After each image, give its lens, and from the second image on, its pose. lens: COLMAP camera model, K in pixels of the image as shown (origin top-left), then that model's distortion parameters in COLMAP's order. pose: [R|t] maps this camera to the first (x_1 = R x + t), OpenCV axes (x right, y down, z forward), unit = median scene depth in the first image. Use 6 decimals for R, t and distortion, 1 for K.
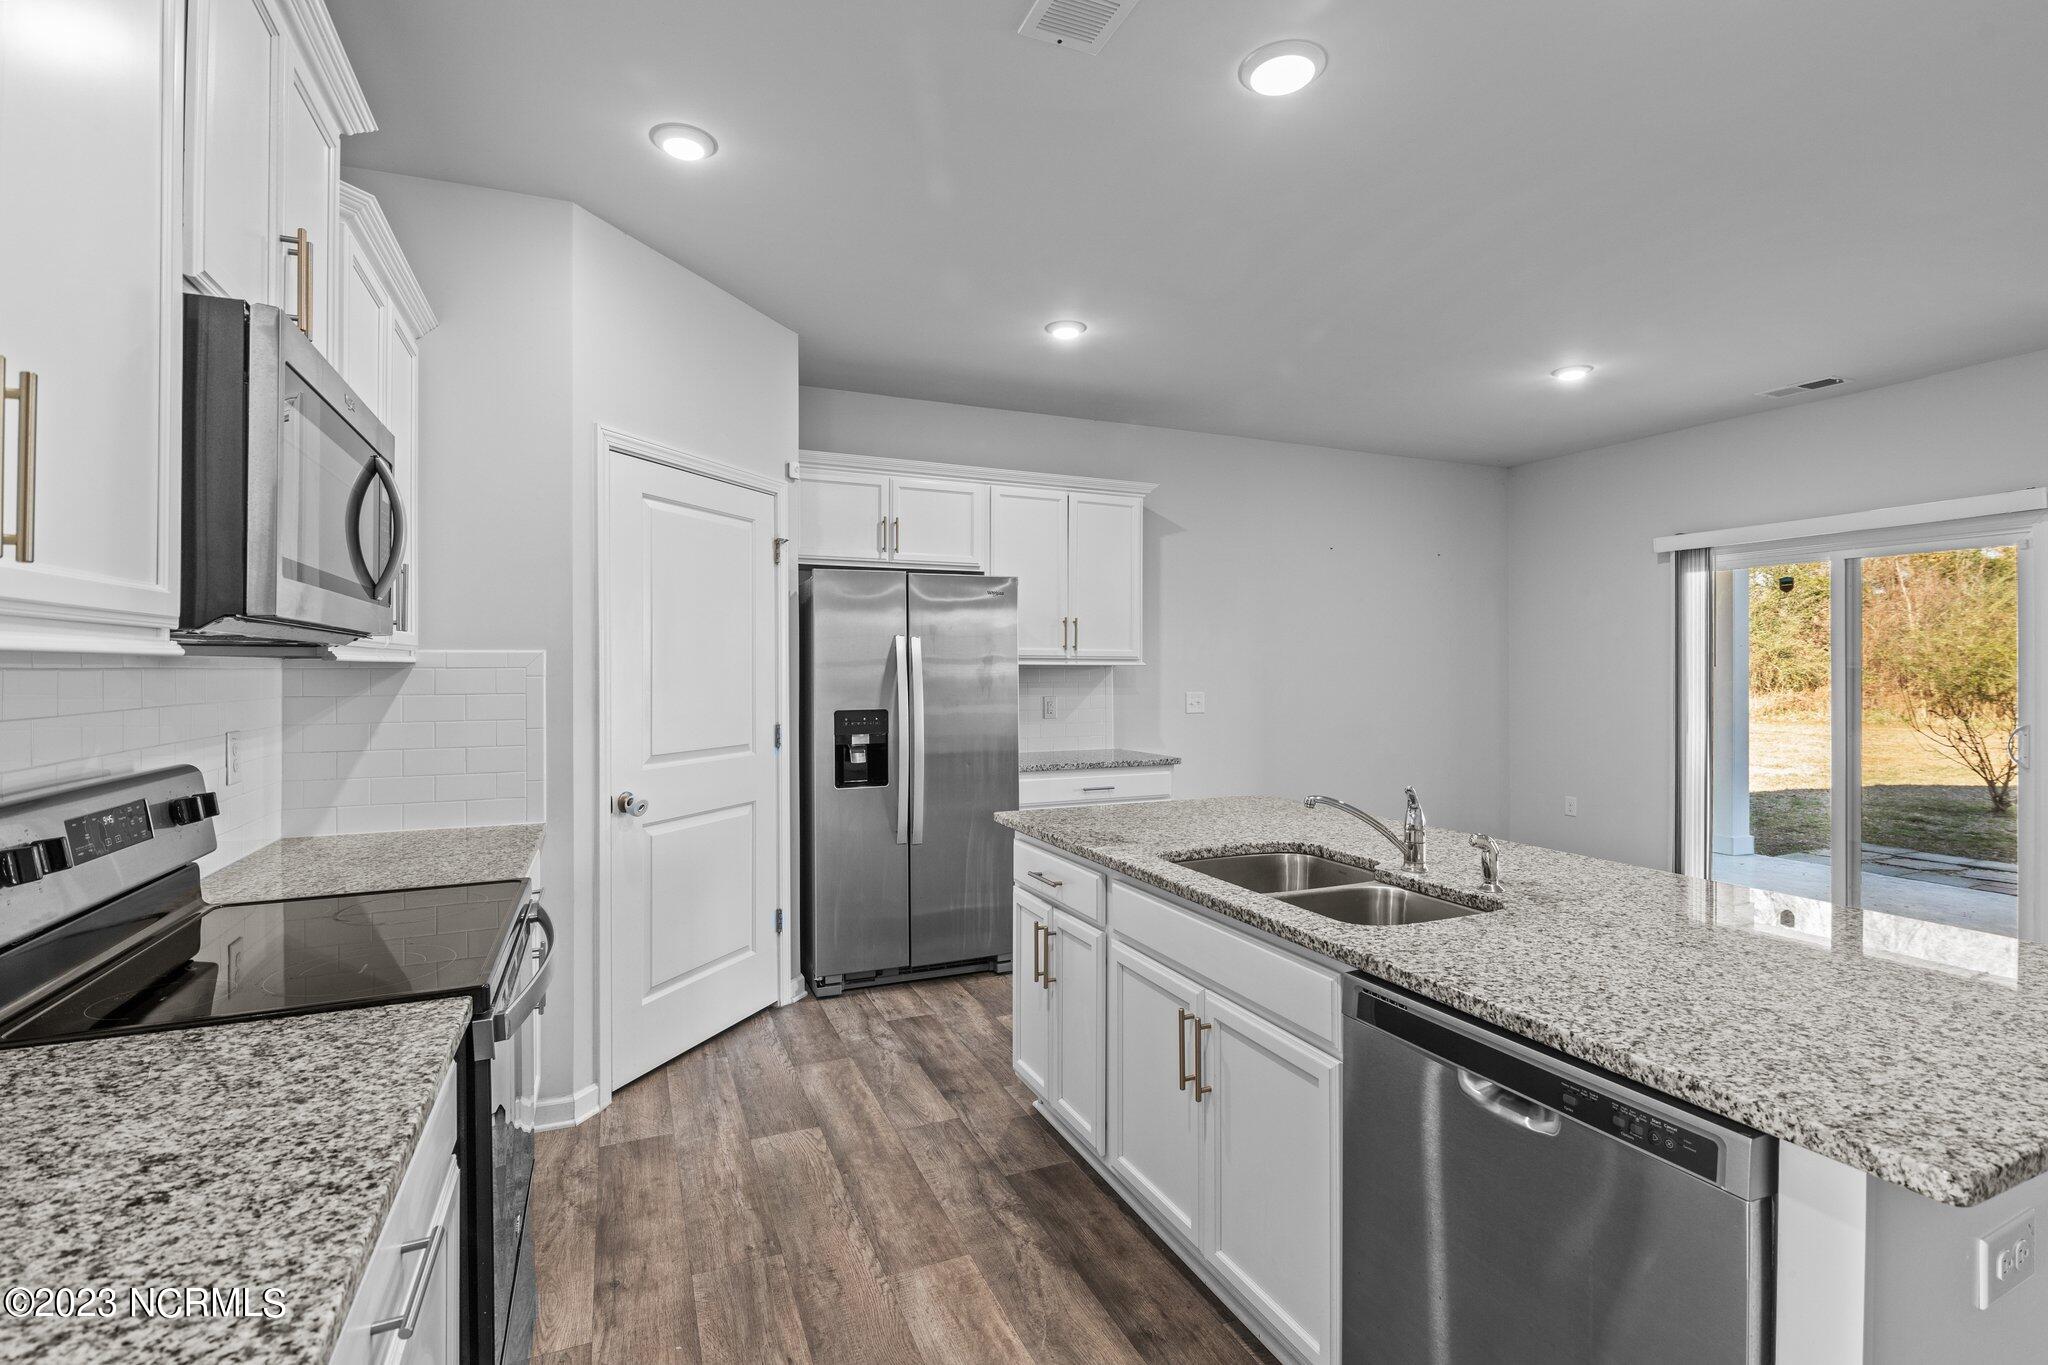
lens RADIAL K [[937.8, 0, 1024.8], [0, 937.8, 669.2], [0, 0, 1]] dist [0.003884, -0.006230]
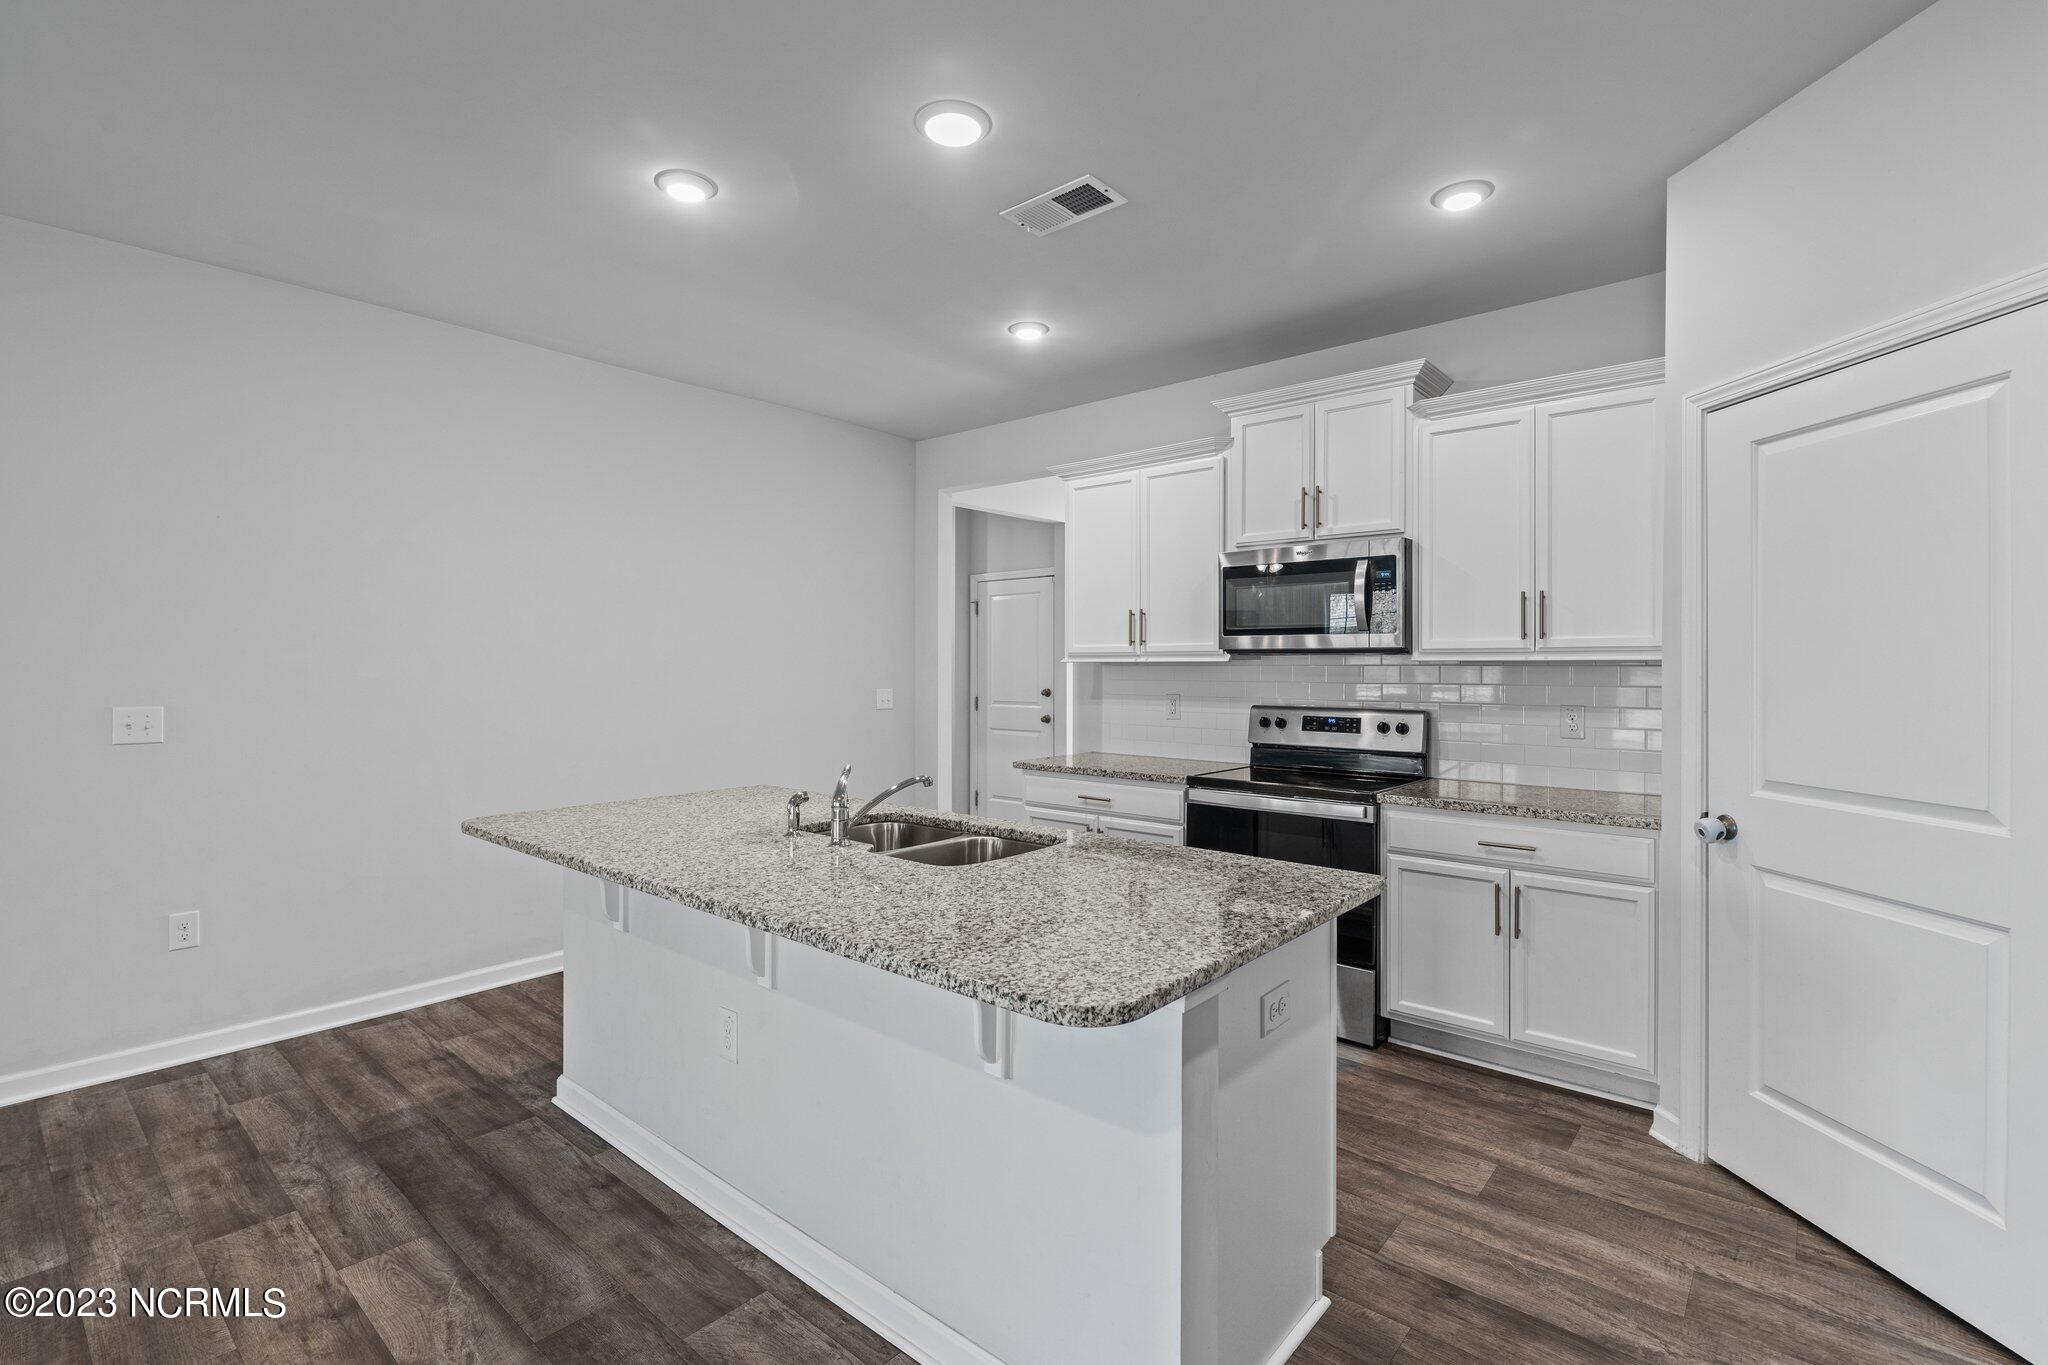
lens RADIAL K [[937.8, 0, 1025.9], [0, 937.8, 673.0], [0, 0, 1]] dist [0.003884, -0.006230]
pose [[-0.902610, -0.000296, -0.430460, 0.489117], [-0.003548, 0.999971, 0.006753, 0.002934], [0.430445, 0.007622, -0.902585, 1.483150]]
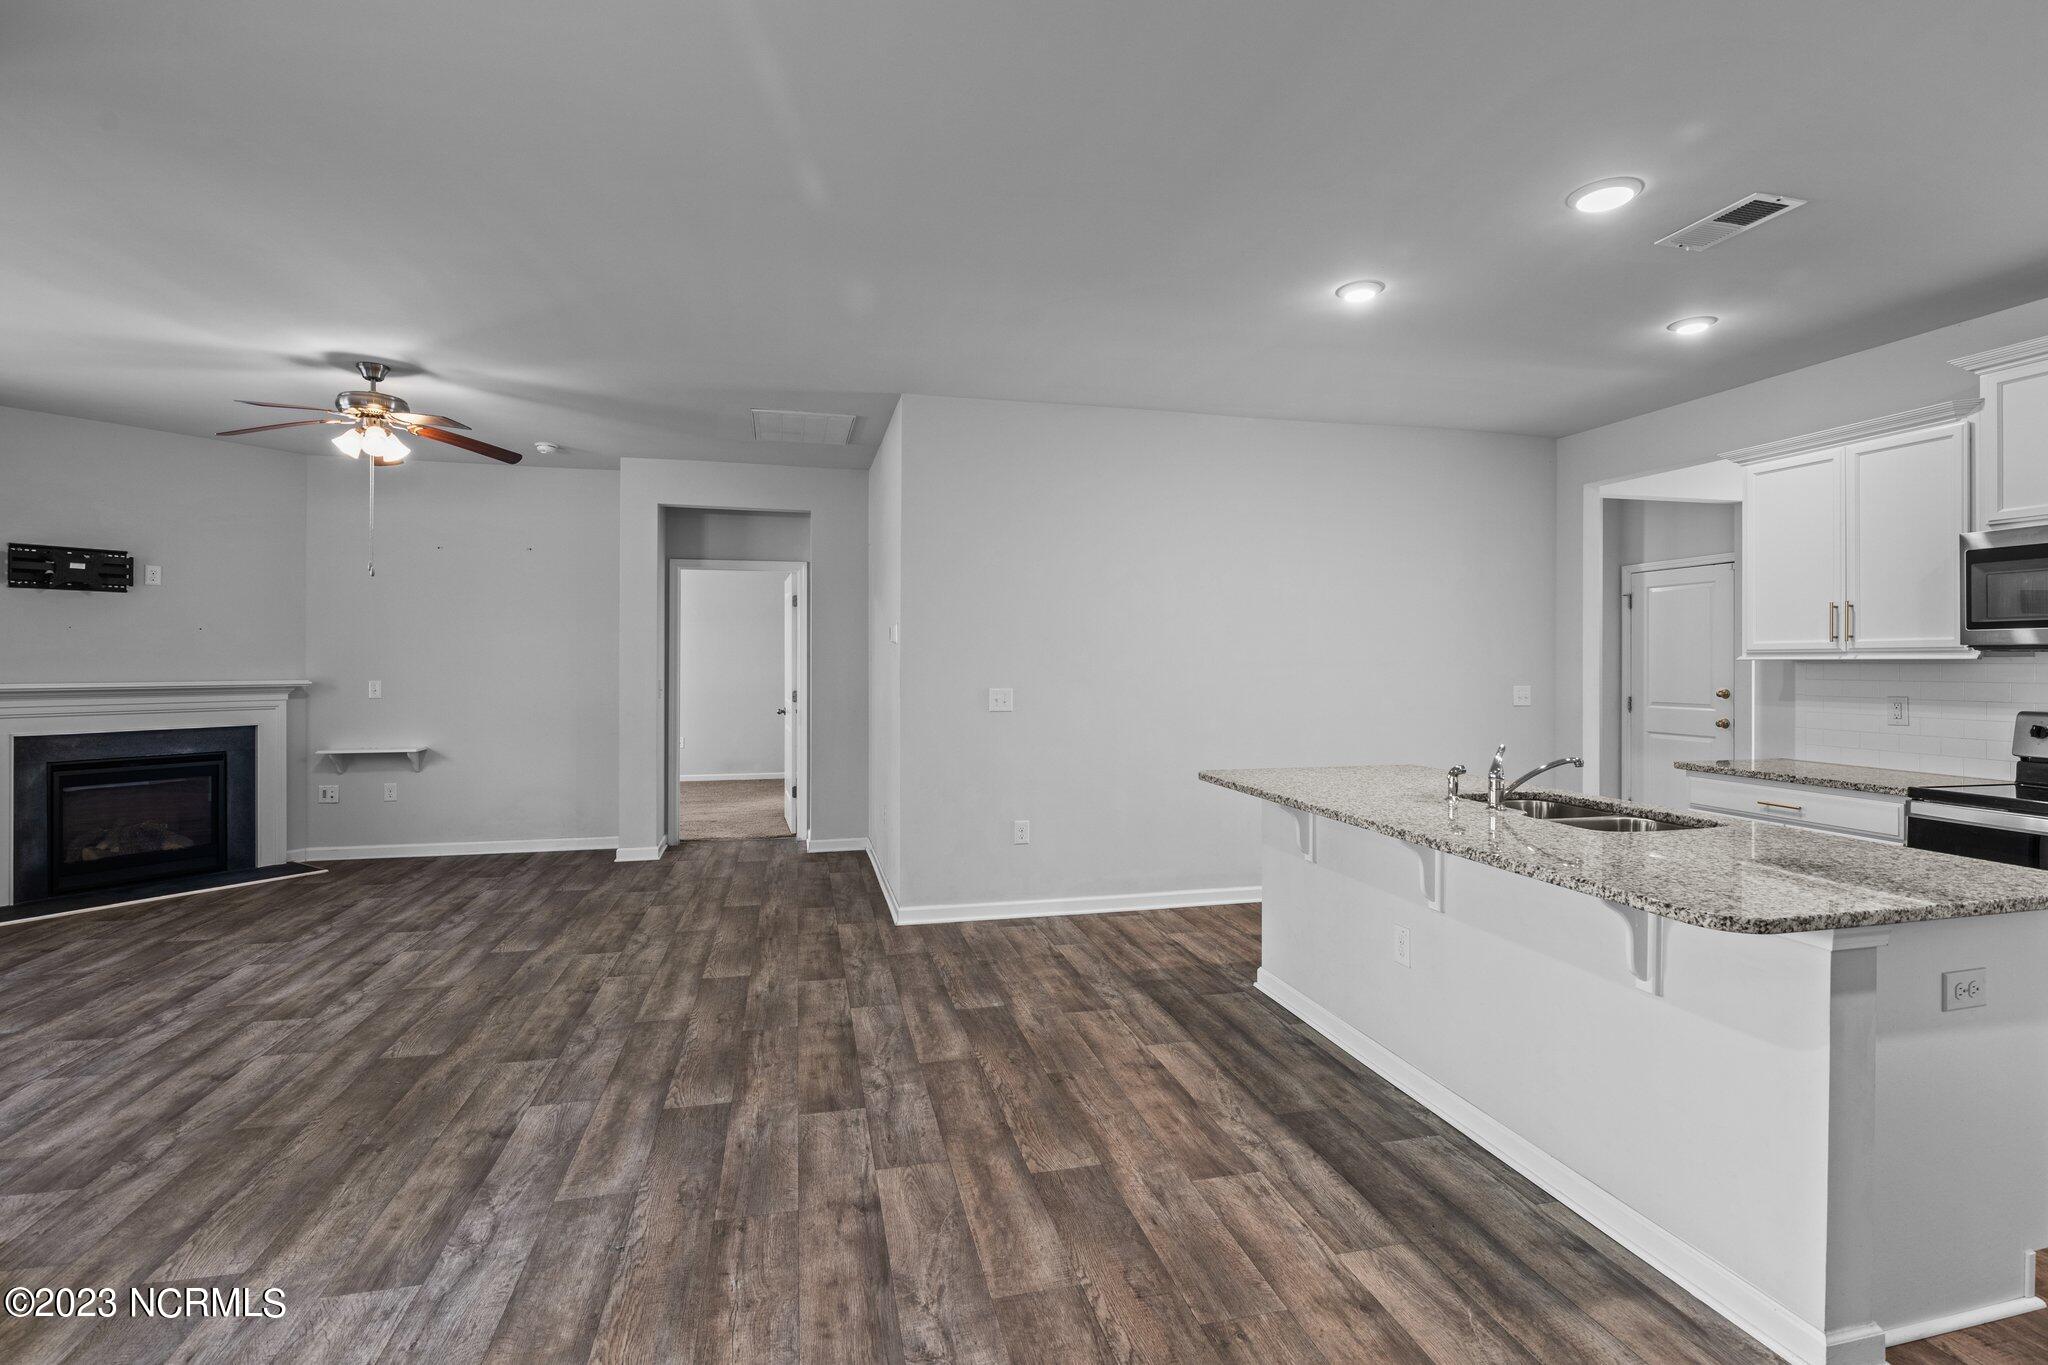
lens RADIAL K [[937.8, 0, 1014.0], [0, 937.8, 659.4], [0, 0, 1]] dist [0.003884, -0.006230]
pose [[-0.982230, -0.004695, 0.187622, 0.550687], [-0.005072, 0.999986, -0.001526, 0.002821], [-0.187612, -0.002451, -0.982240, 1.633456]]
